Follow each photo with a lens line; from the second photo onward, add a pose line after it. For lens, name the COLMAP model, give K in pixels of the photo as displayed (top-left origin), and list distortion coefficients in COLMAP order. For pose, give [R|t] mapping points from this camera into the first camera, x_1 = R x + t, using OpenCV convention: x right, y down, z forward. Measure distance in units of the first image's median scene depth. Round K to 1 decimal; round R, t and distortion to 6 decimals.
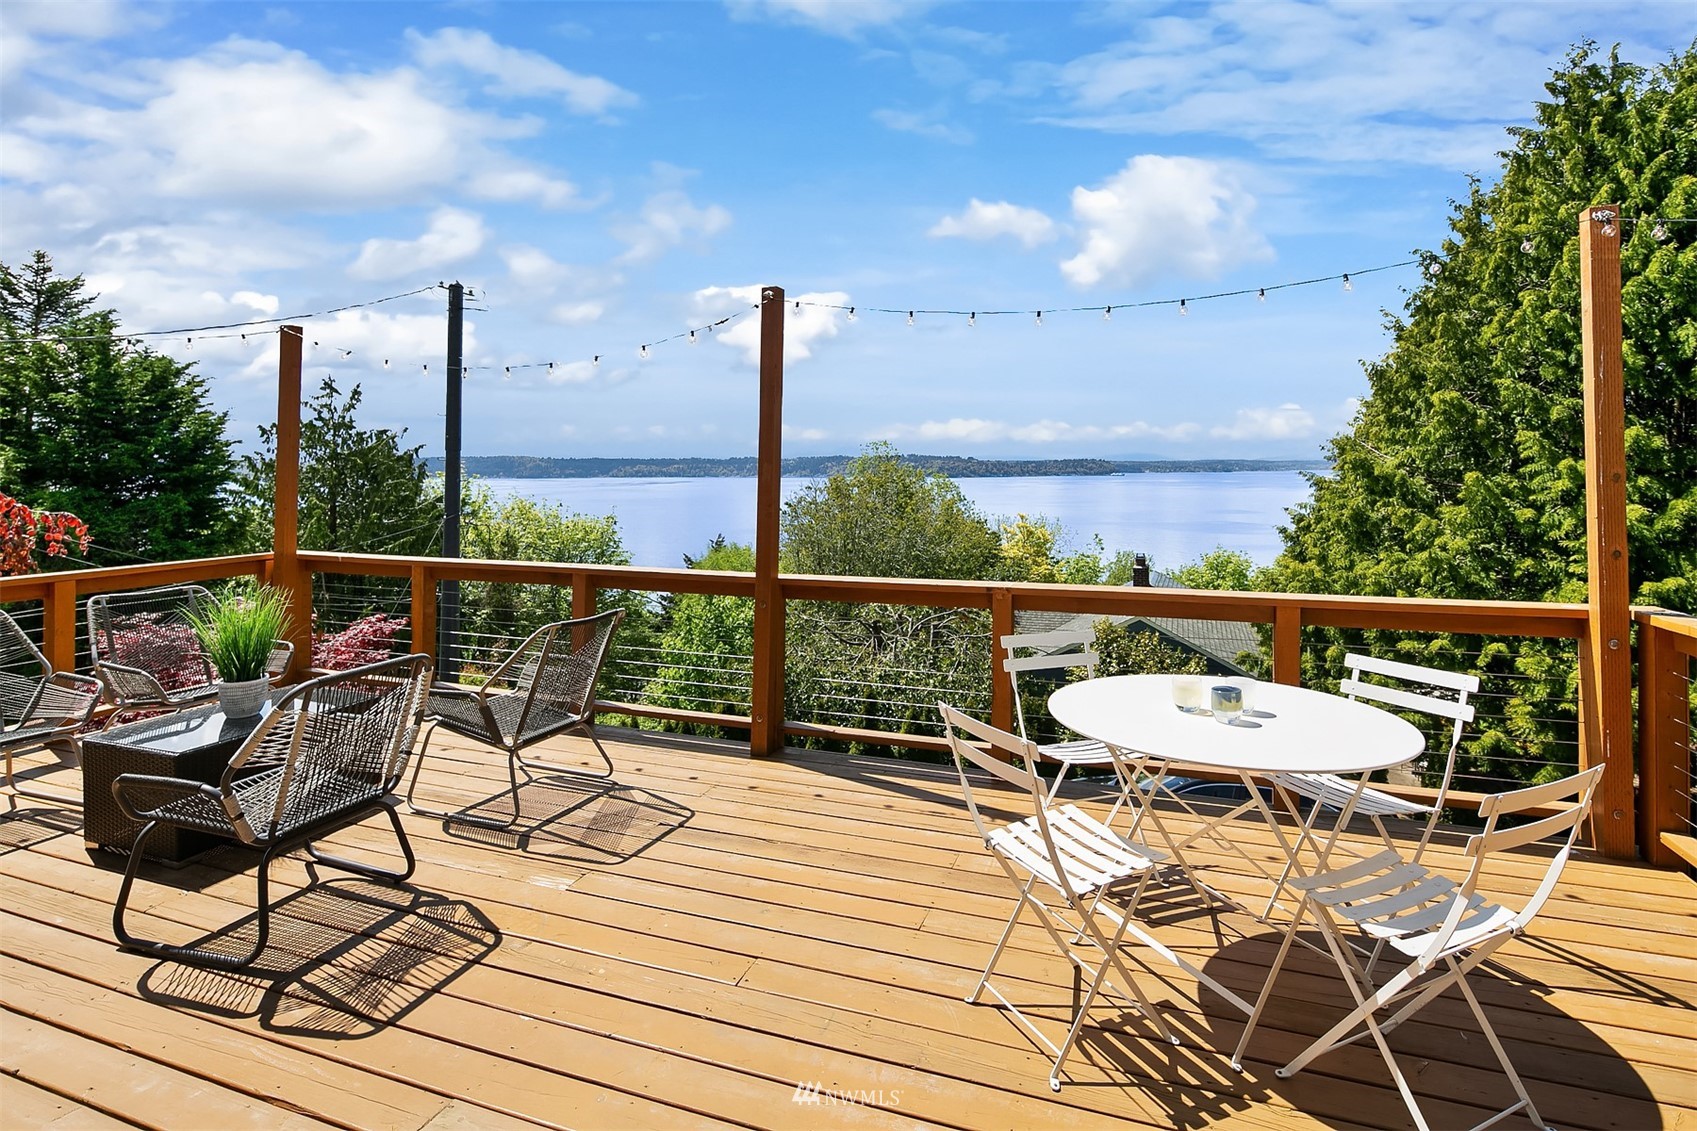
lens RADIAL K [[859.4, 0, 877.7], [0, 859.4, 459.6], [0, 0, 1]] dist [-0.001086, -0.000705]
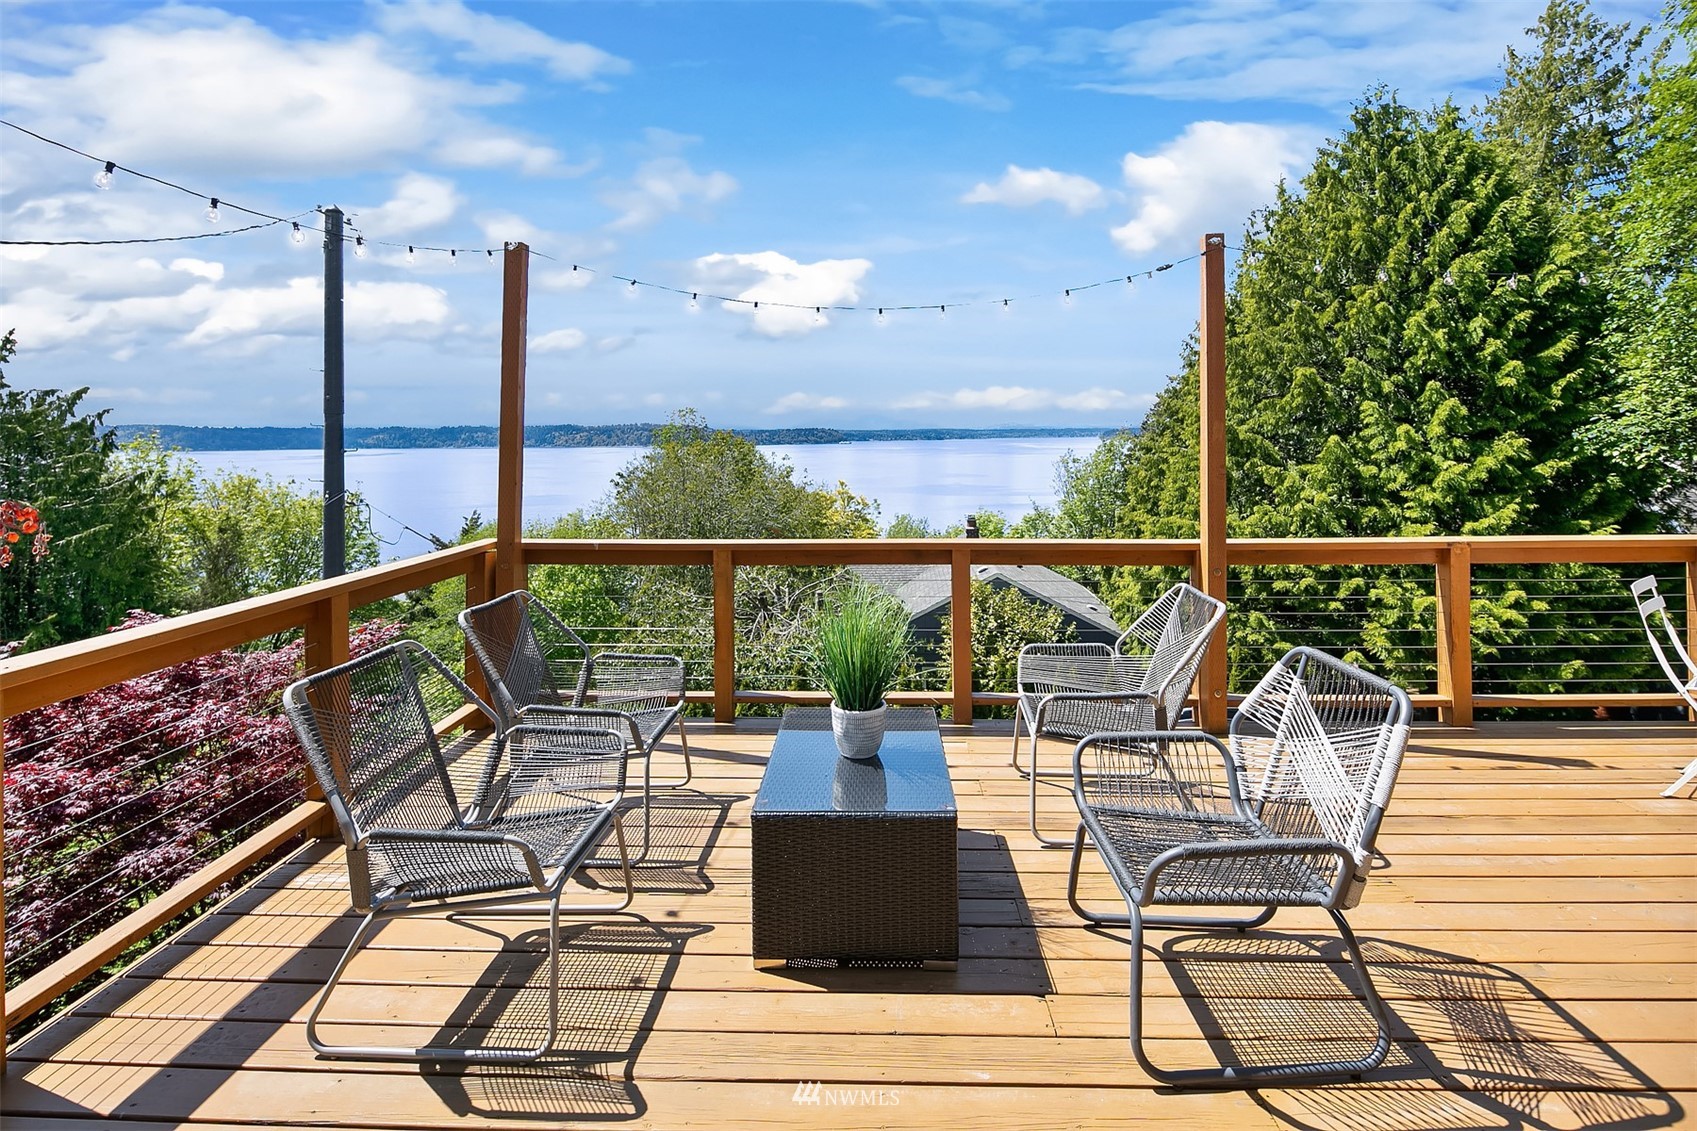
lens RADIAL K [[846.9, 0, 845.0], [0, 846.9, 437.9], [0, 0, 1]] dist [0.001289, -0.001894]
pose [[0.949649, -0.004348, 0.313285, -0.258343], [0.001129, 0.999945, 0.010454, 0.003548], [-0.313313, -0.009574, 0.949602, 0.079576]]
